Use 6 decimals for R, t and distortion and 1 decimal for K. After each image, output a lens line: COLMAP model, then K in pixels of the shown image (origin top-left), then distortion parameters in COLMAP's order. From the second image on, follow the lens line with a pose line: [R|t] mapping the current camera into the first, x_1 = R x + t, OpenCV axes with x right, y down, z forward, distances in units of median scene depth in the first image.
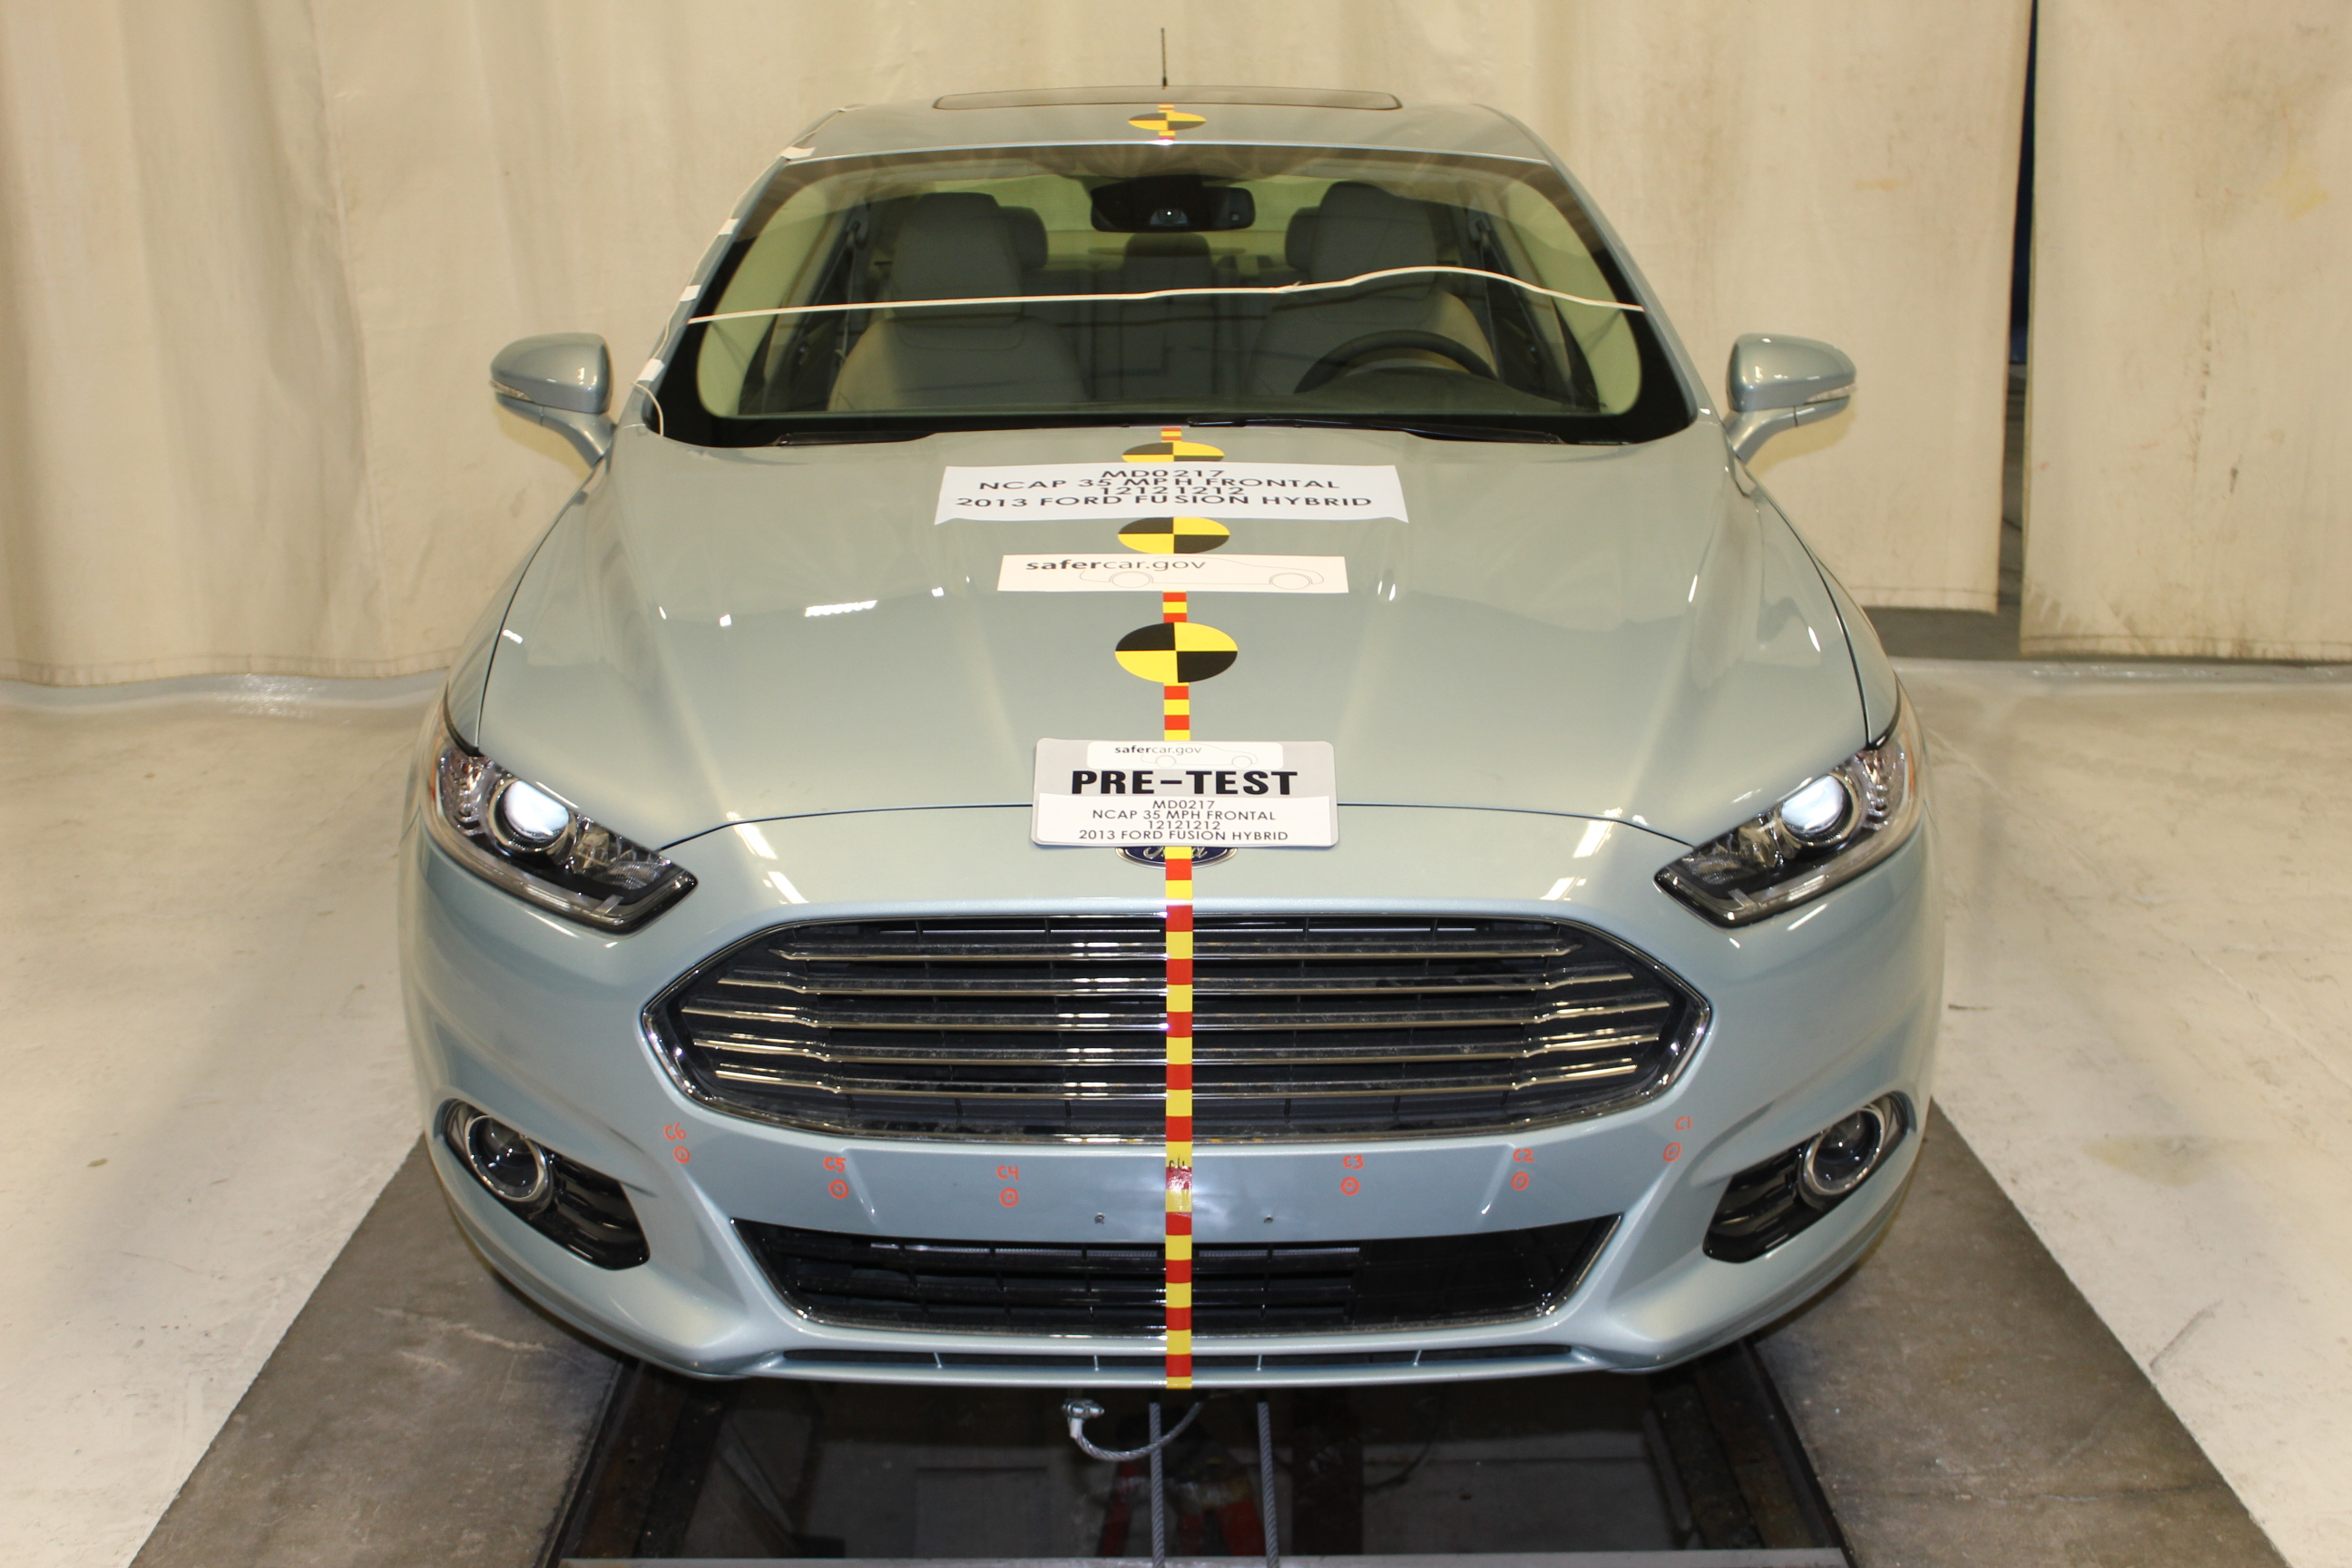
lens RADIAL K [[2619.1, 0, 1176.0], [0, 2619.1, 784.0], [0, 0, 1]] dist [-0.130488, 0.143804]
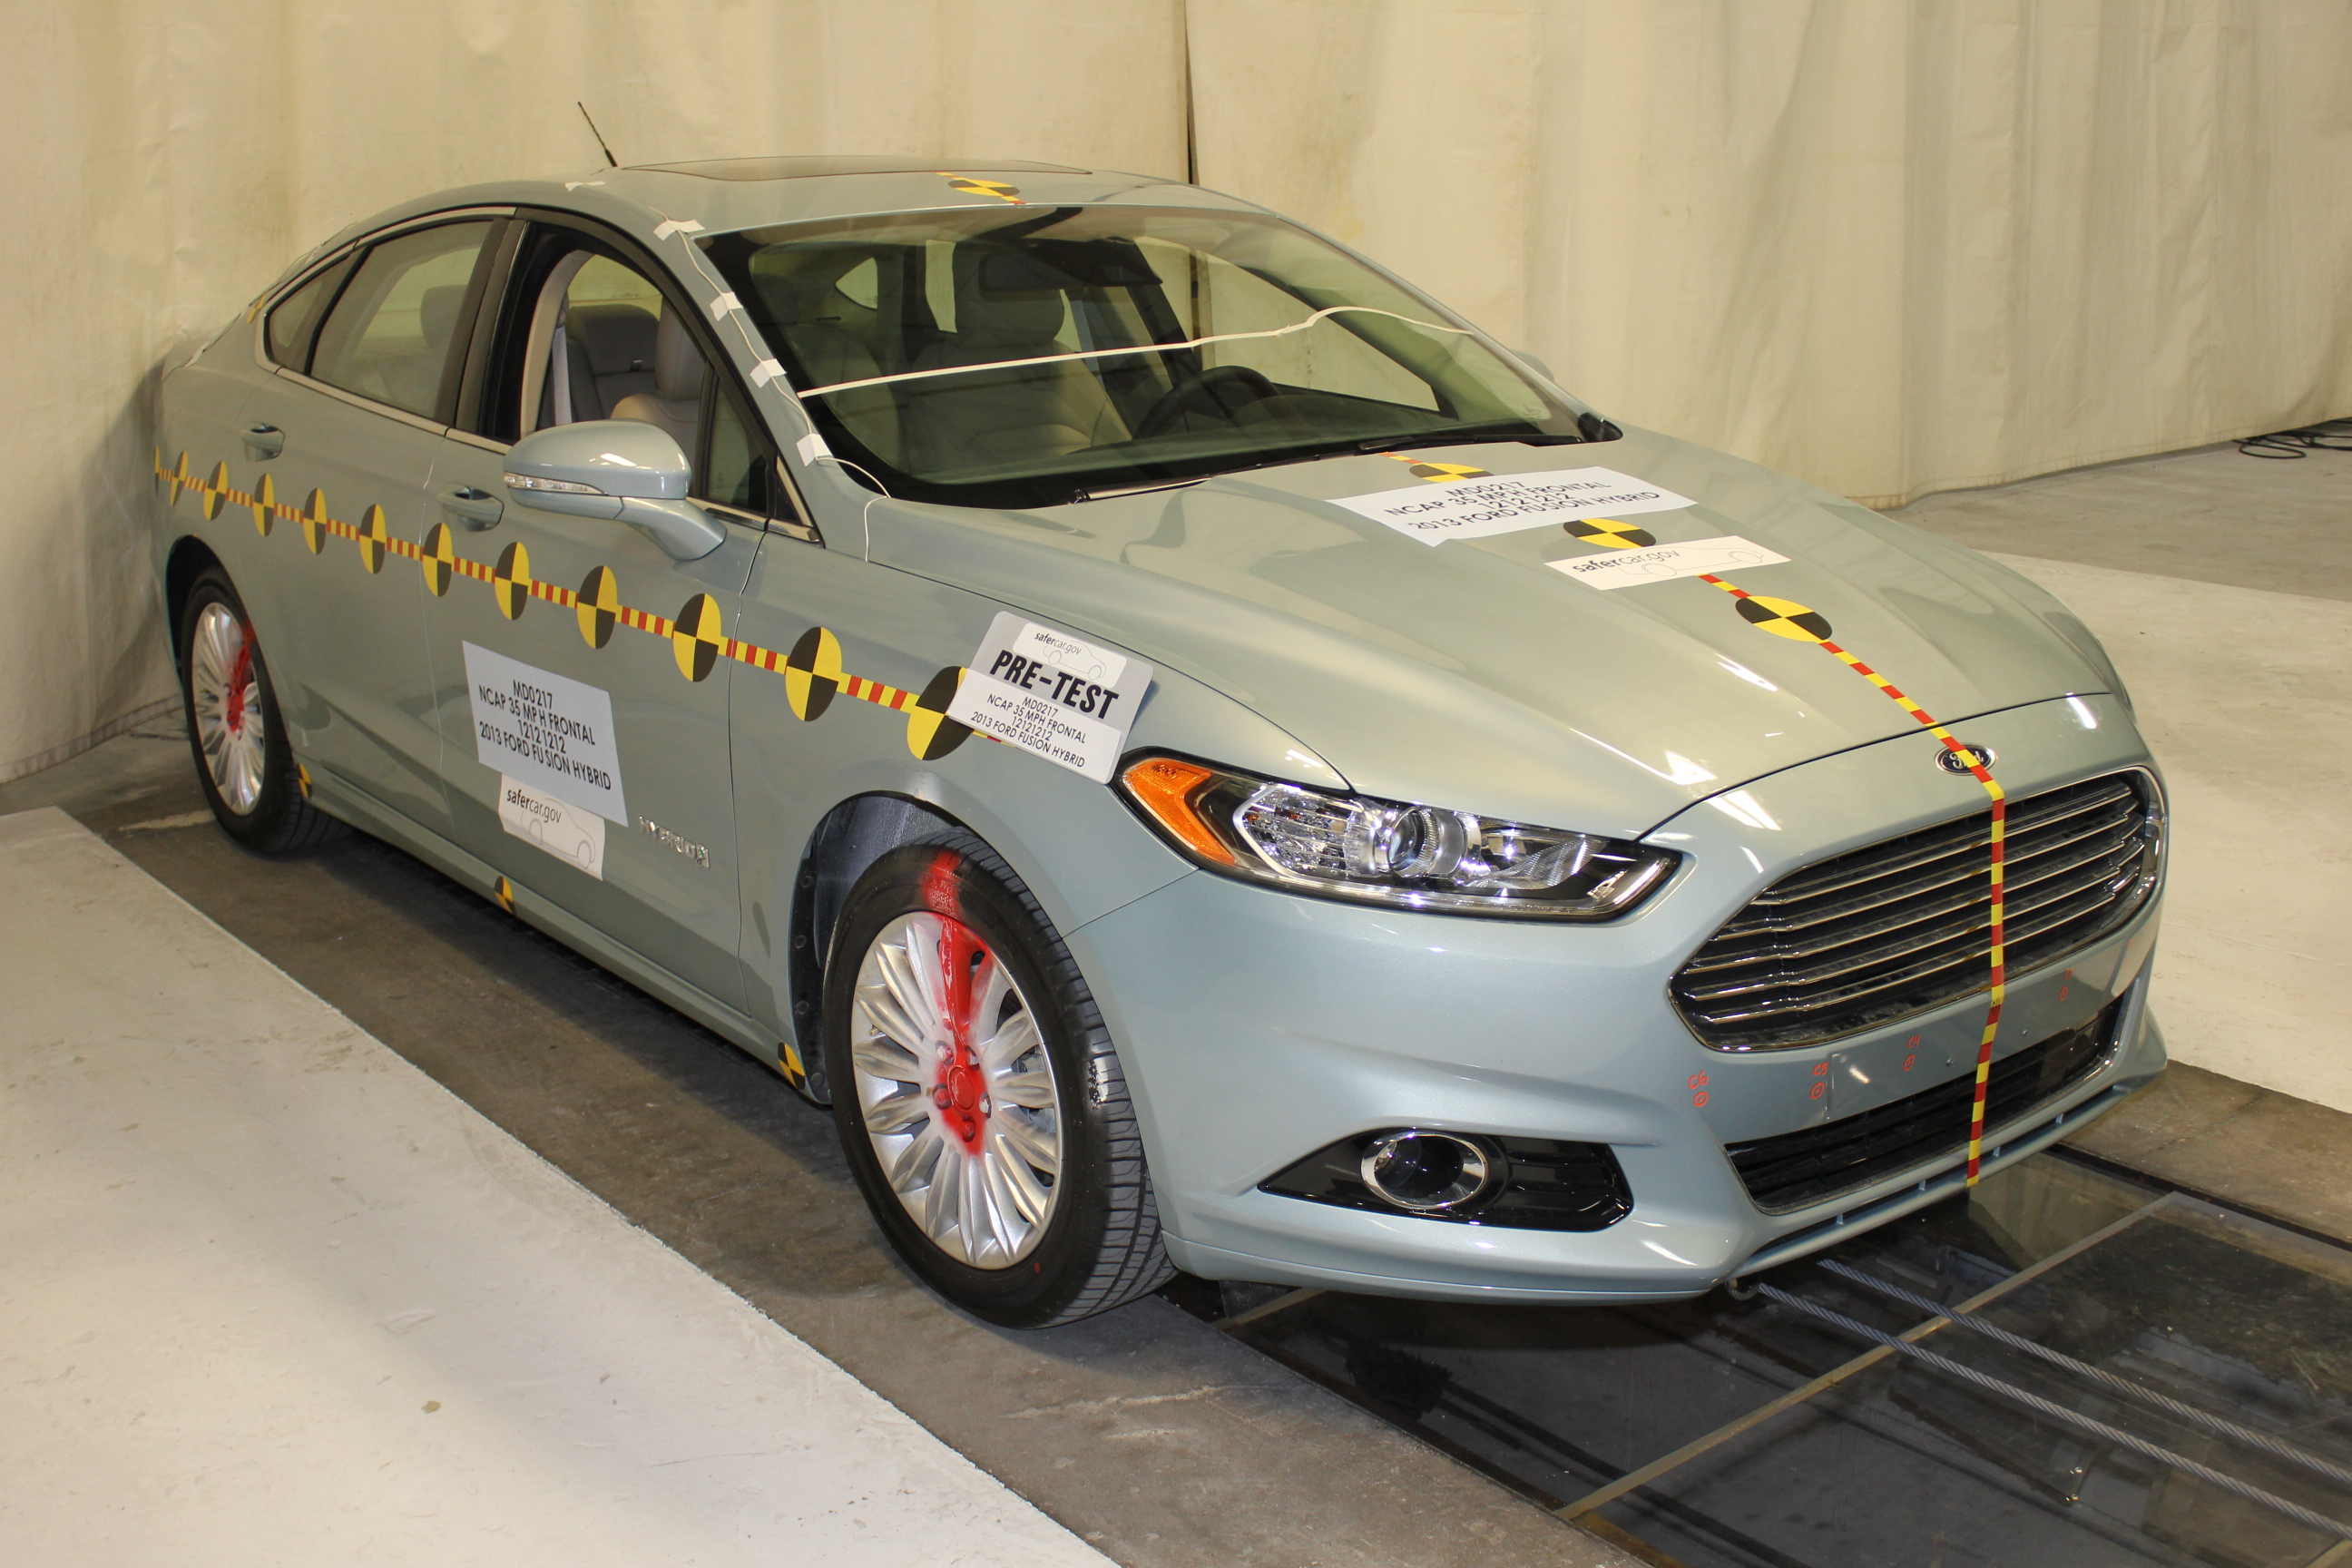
lens RADIAL K [[2464.9, 0, 1176.0], [0, 2464.9, 784.0], [0, 0, 1]] dist [-0.156294, 0.189579]
pose [[0.789407, -0.159445, 0.592802, -0.838845], [0.164612, 0.985294, 0.045807, -0.067153], [-0.591388, 0.061422, 0.804044, 0.234325]]
